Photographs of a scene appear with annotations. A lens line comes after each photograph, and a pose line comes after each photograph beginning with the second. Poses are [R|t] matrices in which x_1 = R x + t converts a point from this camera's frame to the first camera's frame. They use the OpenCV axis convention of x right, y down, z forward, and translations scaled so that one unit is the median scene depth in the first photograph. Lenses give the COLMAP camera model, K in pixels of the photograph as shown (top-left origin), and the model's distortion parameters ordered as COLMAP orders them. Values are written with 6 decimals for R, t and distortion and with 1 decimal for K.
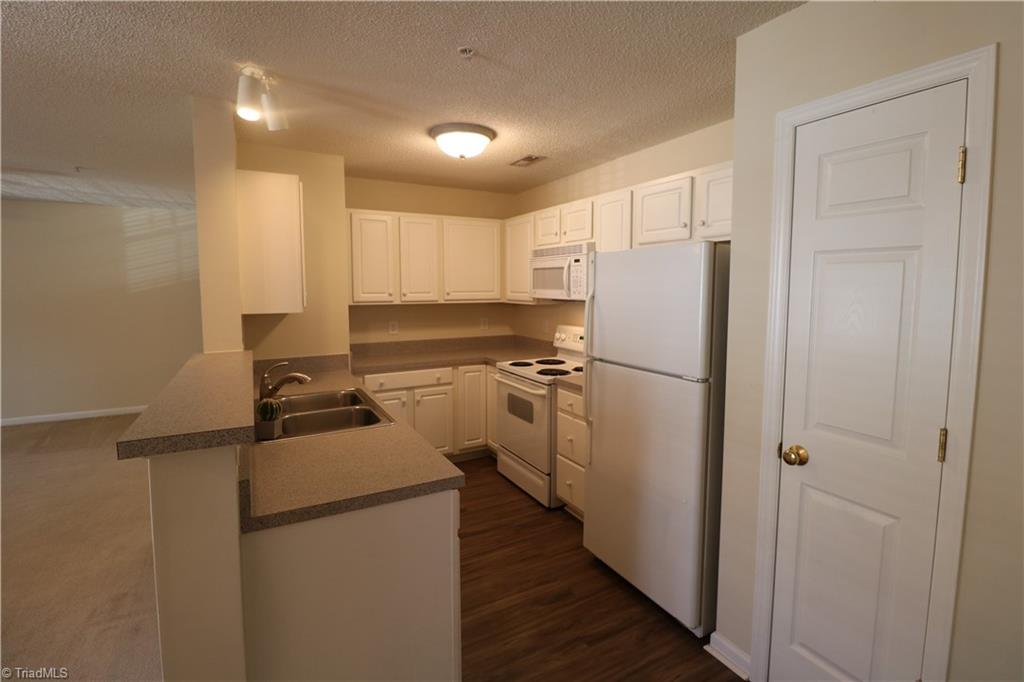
lens RADIAL K [[476.6, 0, 513.7], [0, 476.6, 322.7], [0, 0, 1]] dist [-0.015797, -0.000525]
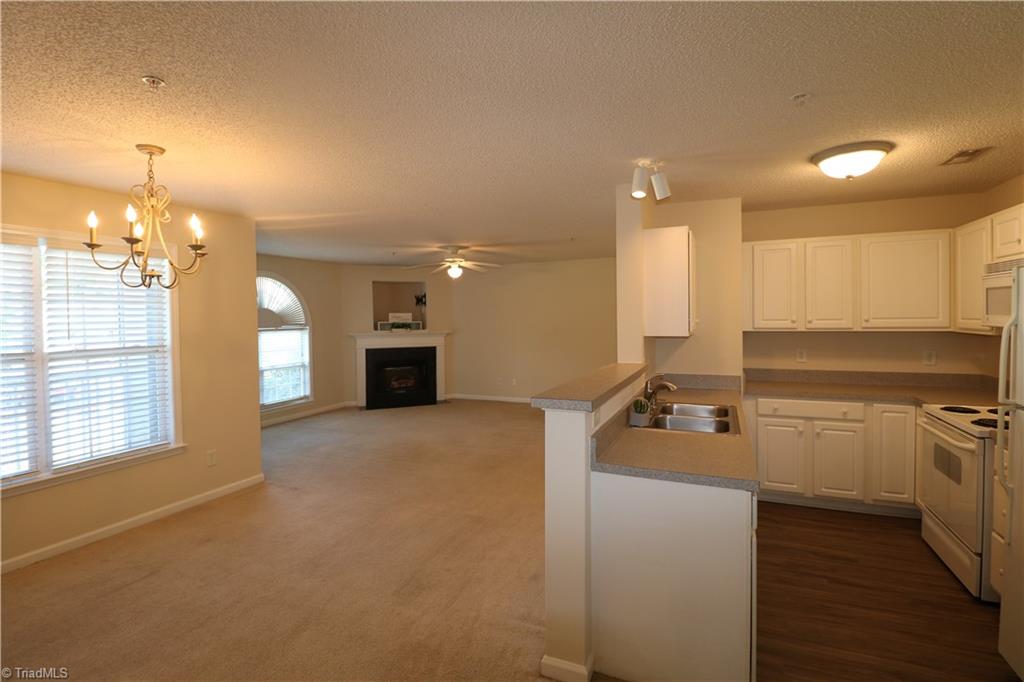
lens RADIAL K [[476.6, 0, 513.7], [0, 476.6, 322.7], [0, 0, 1]] dist [-0.015797, -0.000525]
pose [[0.606541, 0.003801, -0.795043, 0.184356], [-0.048095, 0.998333, -0.031918, 0.003362], [0.793596, 0.057597, 0.605712, -0.067280]]
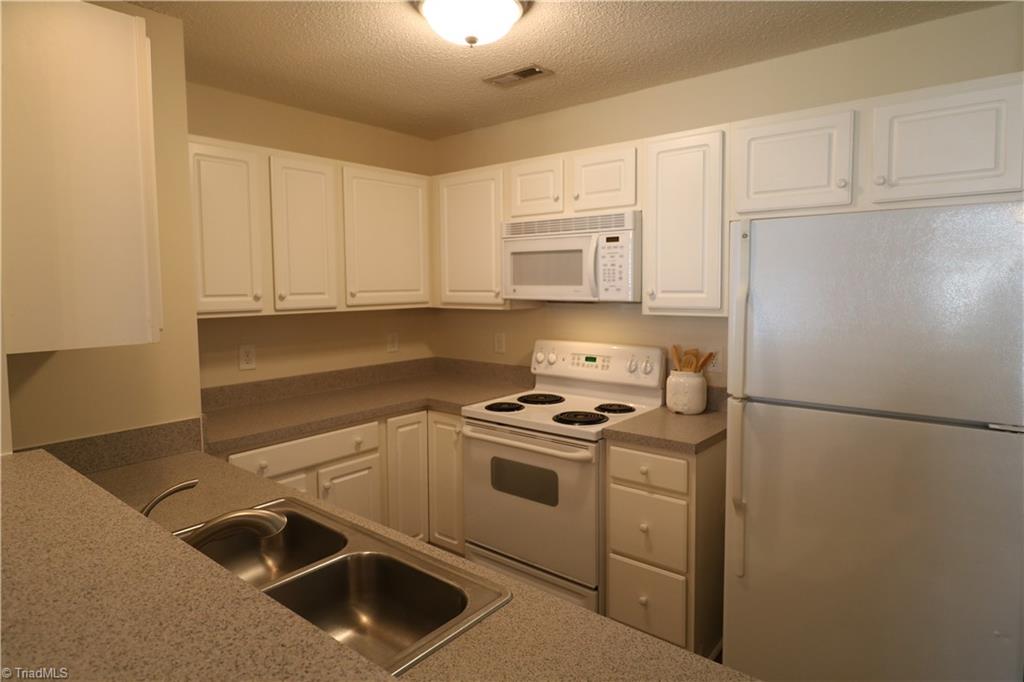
lens RADIAL K [[577.9, 0, 512.9], [0, 577.9, 319.4], [0, 0, 1]] dist [-0.012776, -0.000758]
pose [[0.927238, -0.030753, 0.373207, -0.248390], [0.036950, 0.999272, -0.009461, -0.018627], [-0.372644, 0.022563, 0.927700, 0.297439]]
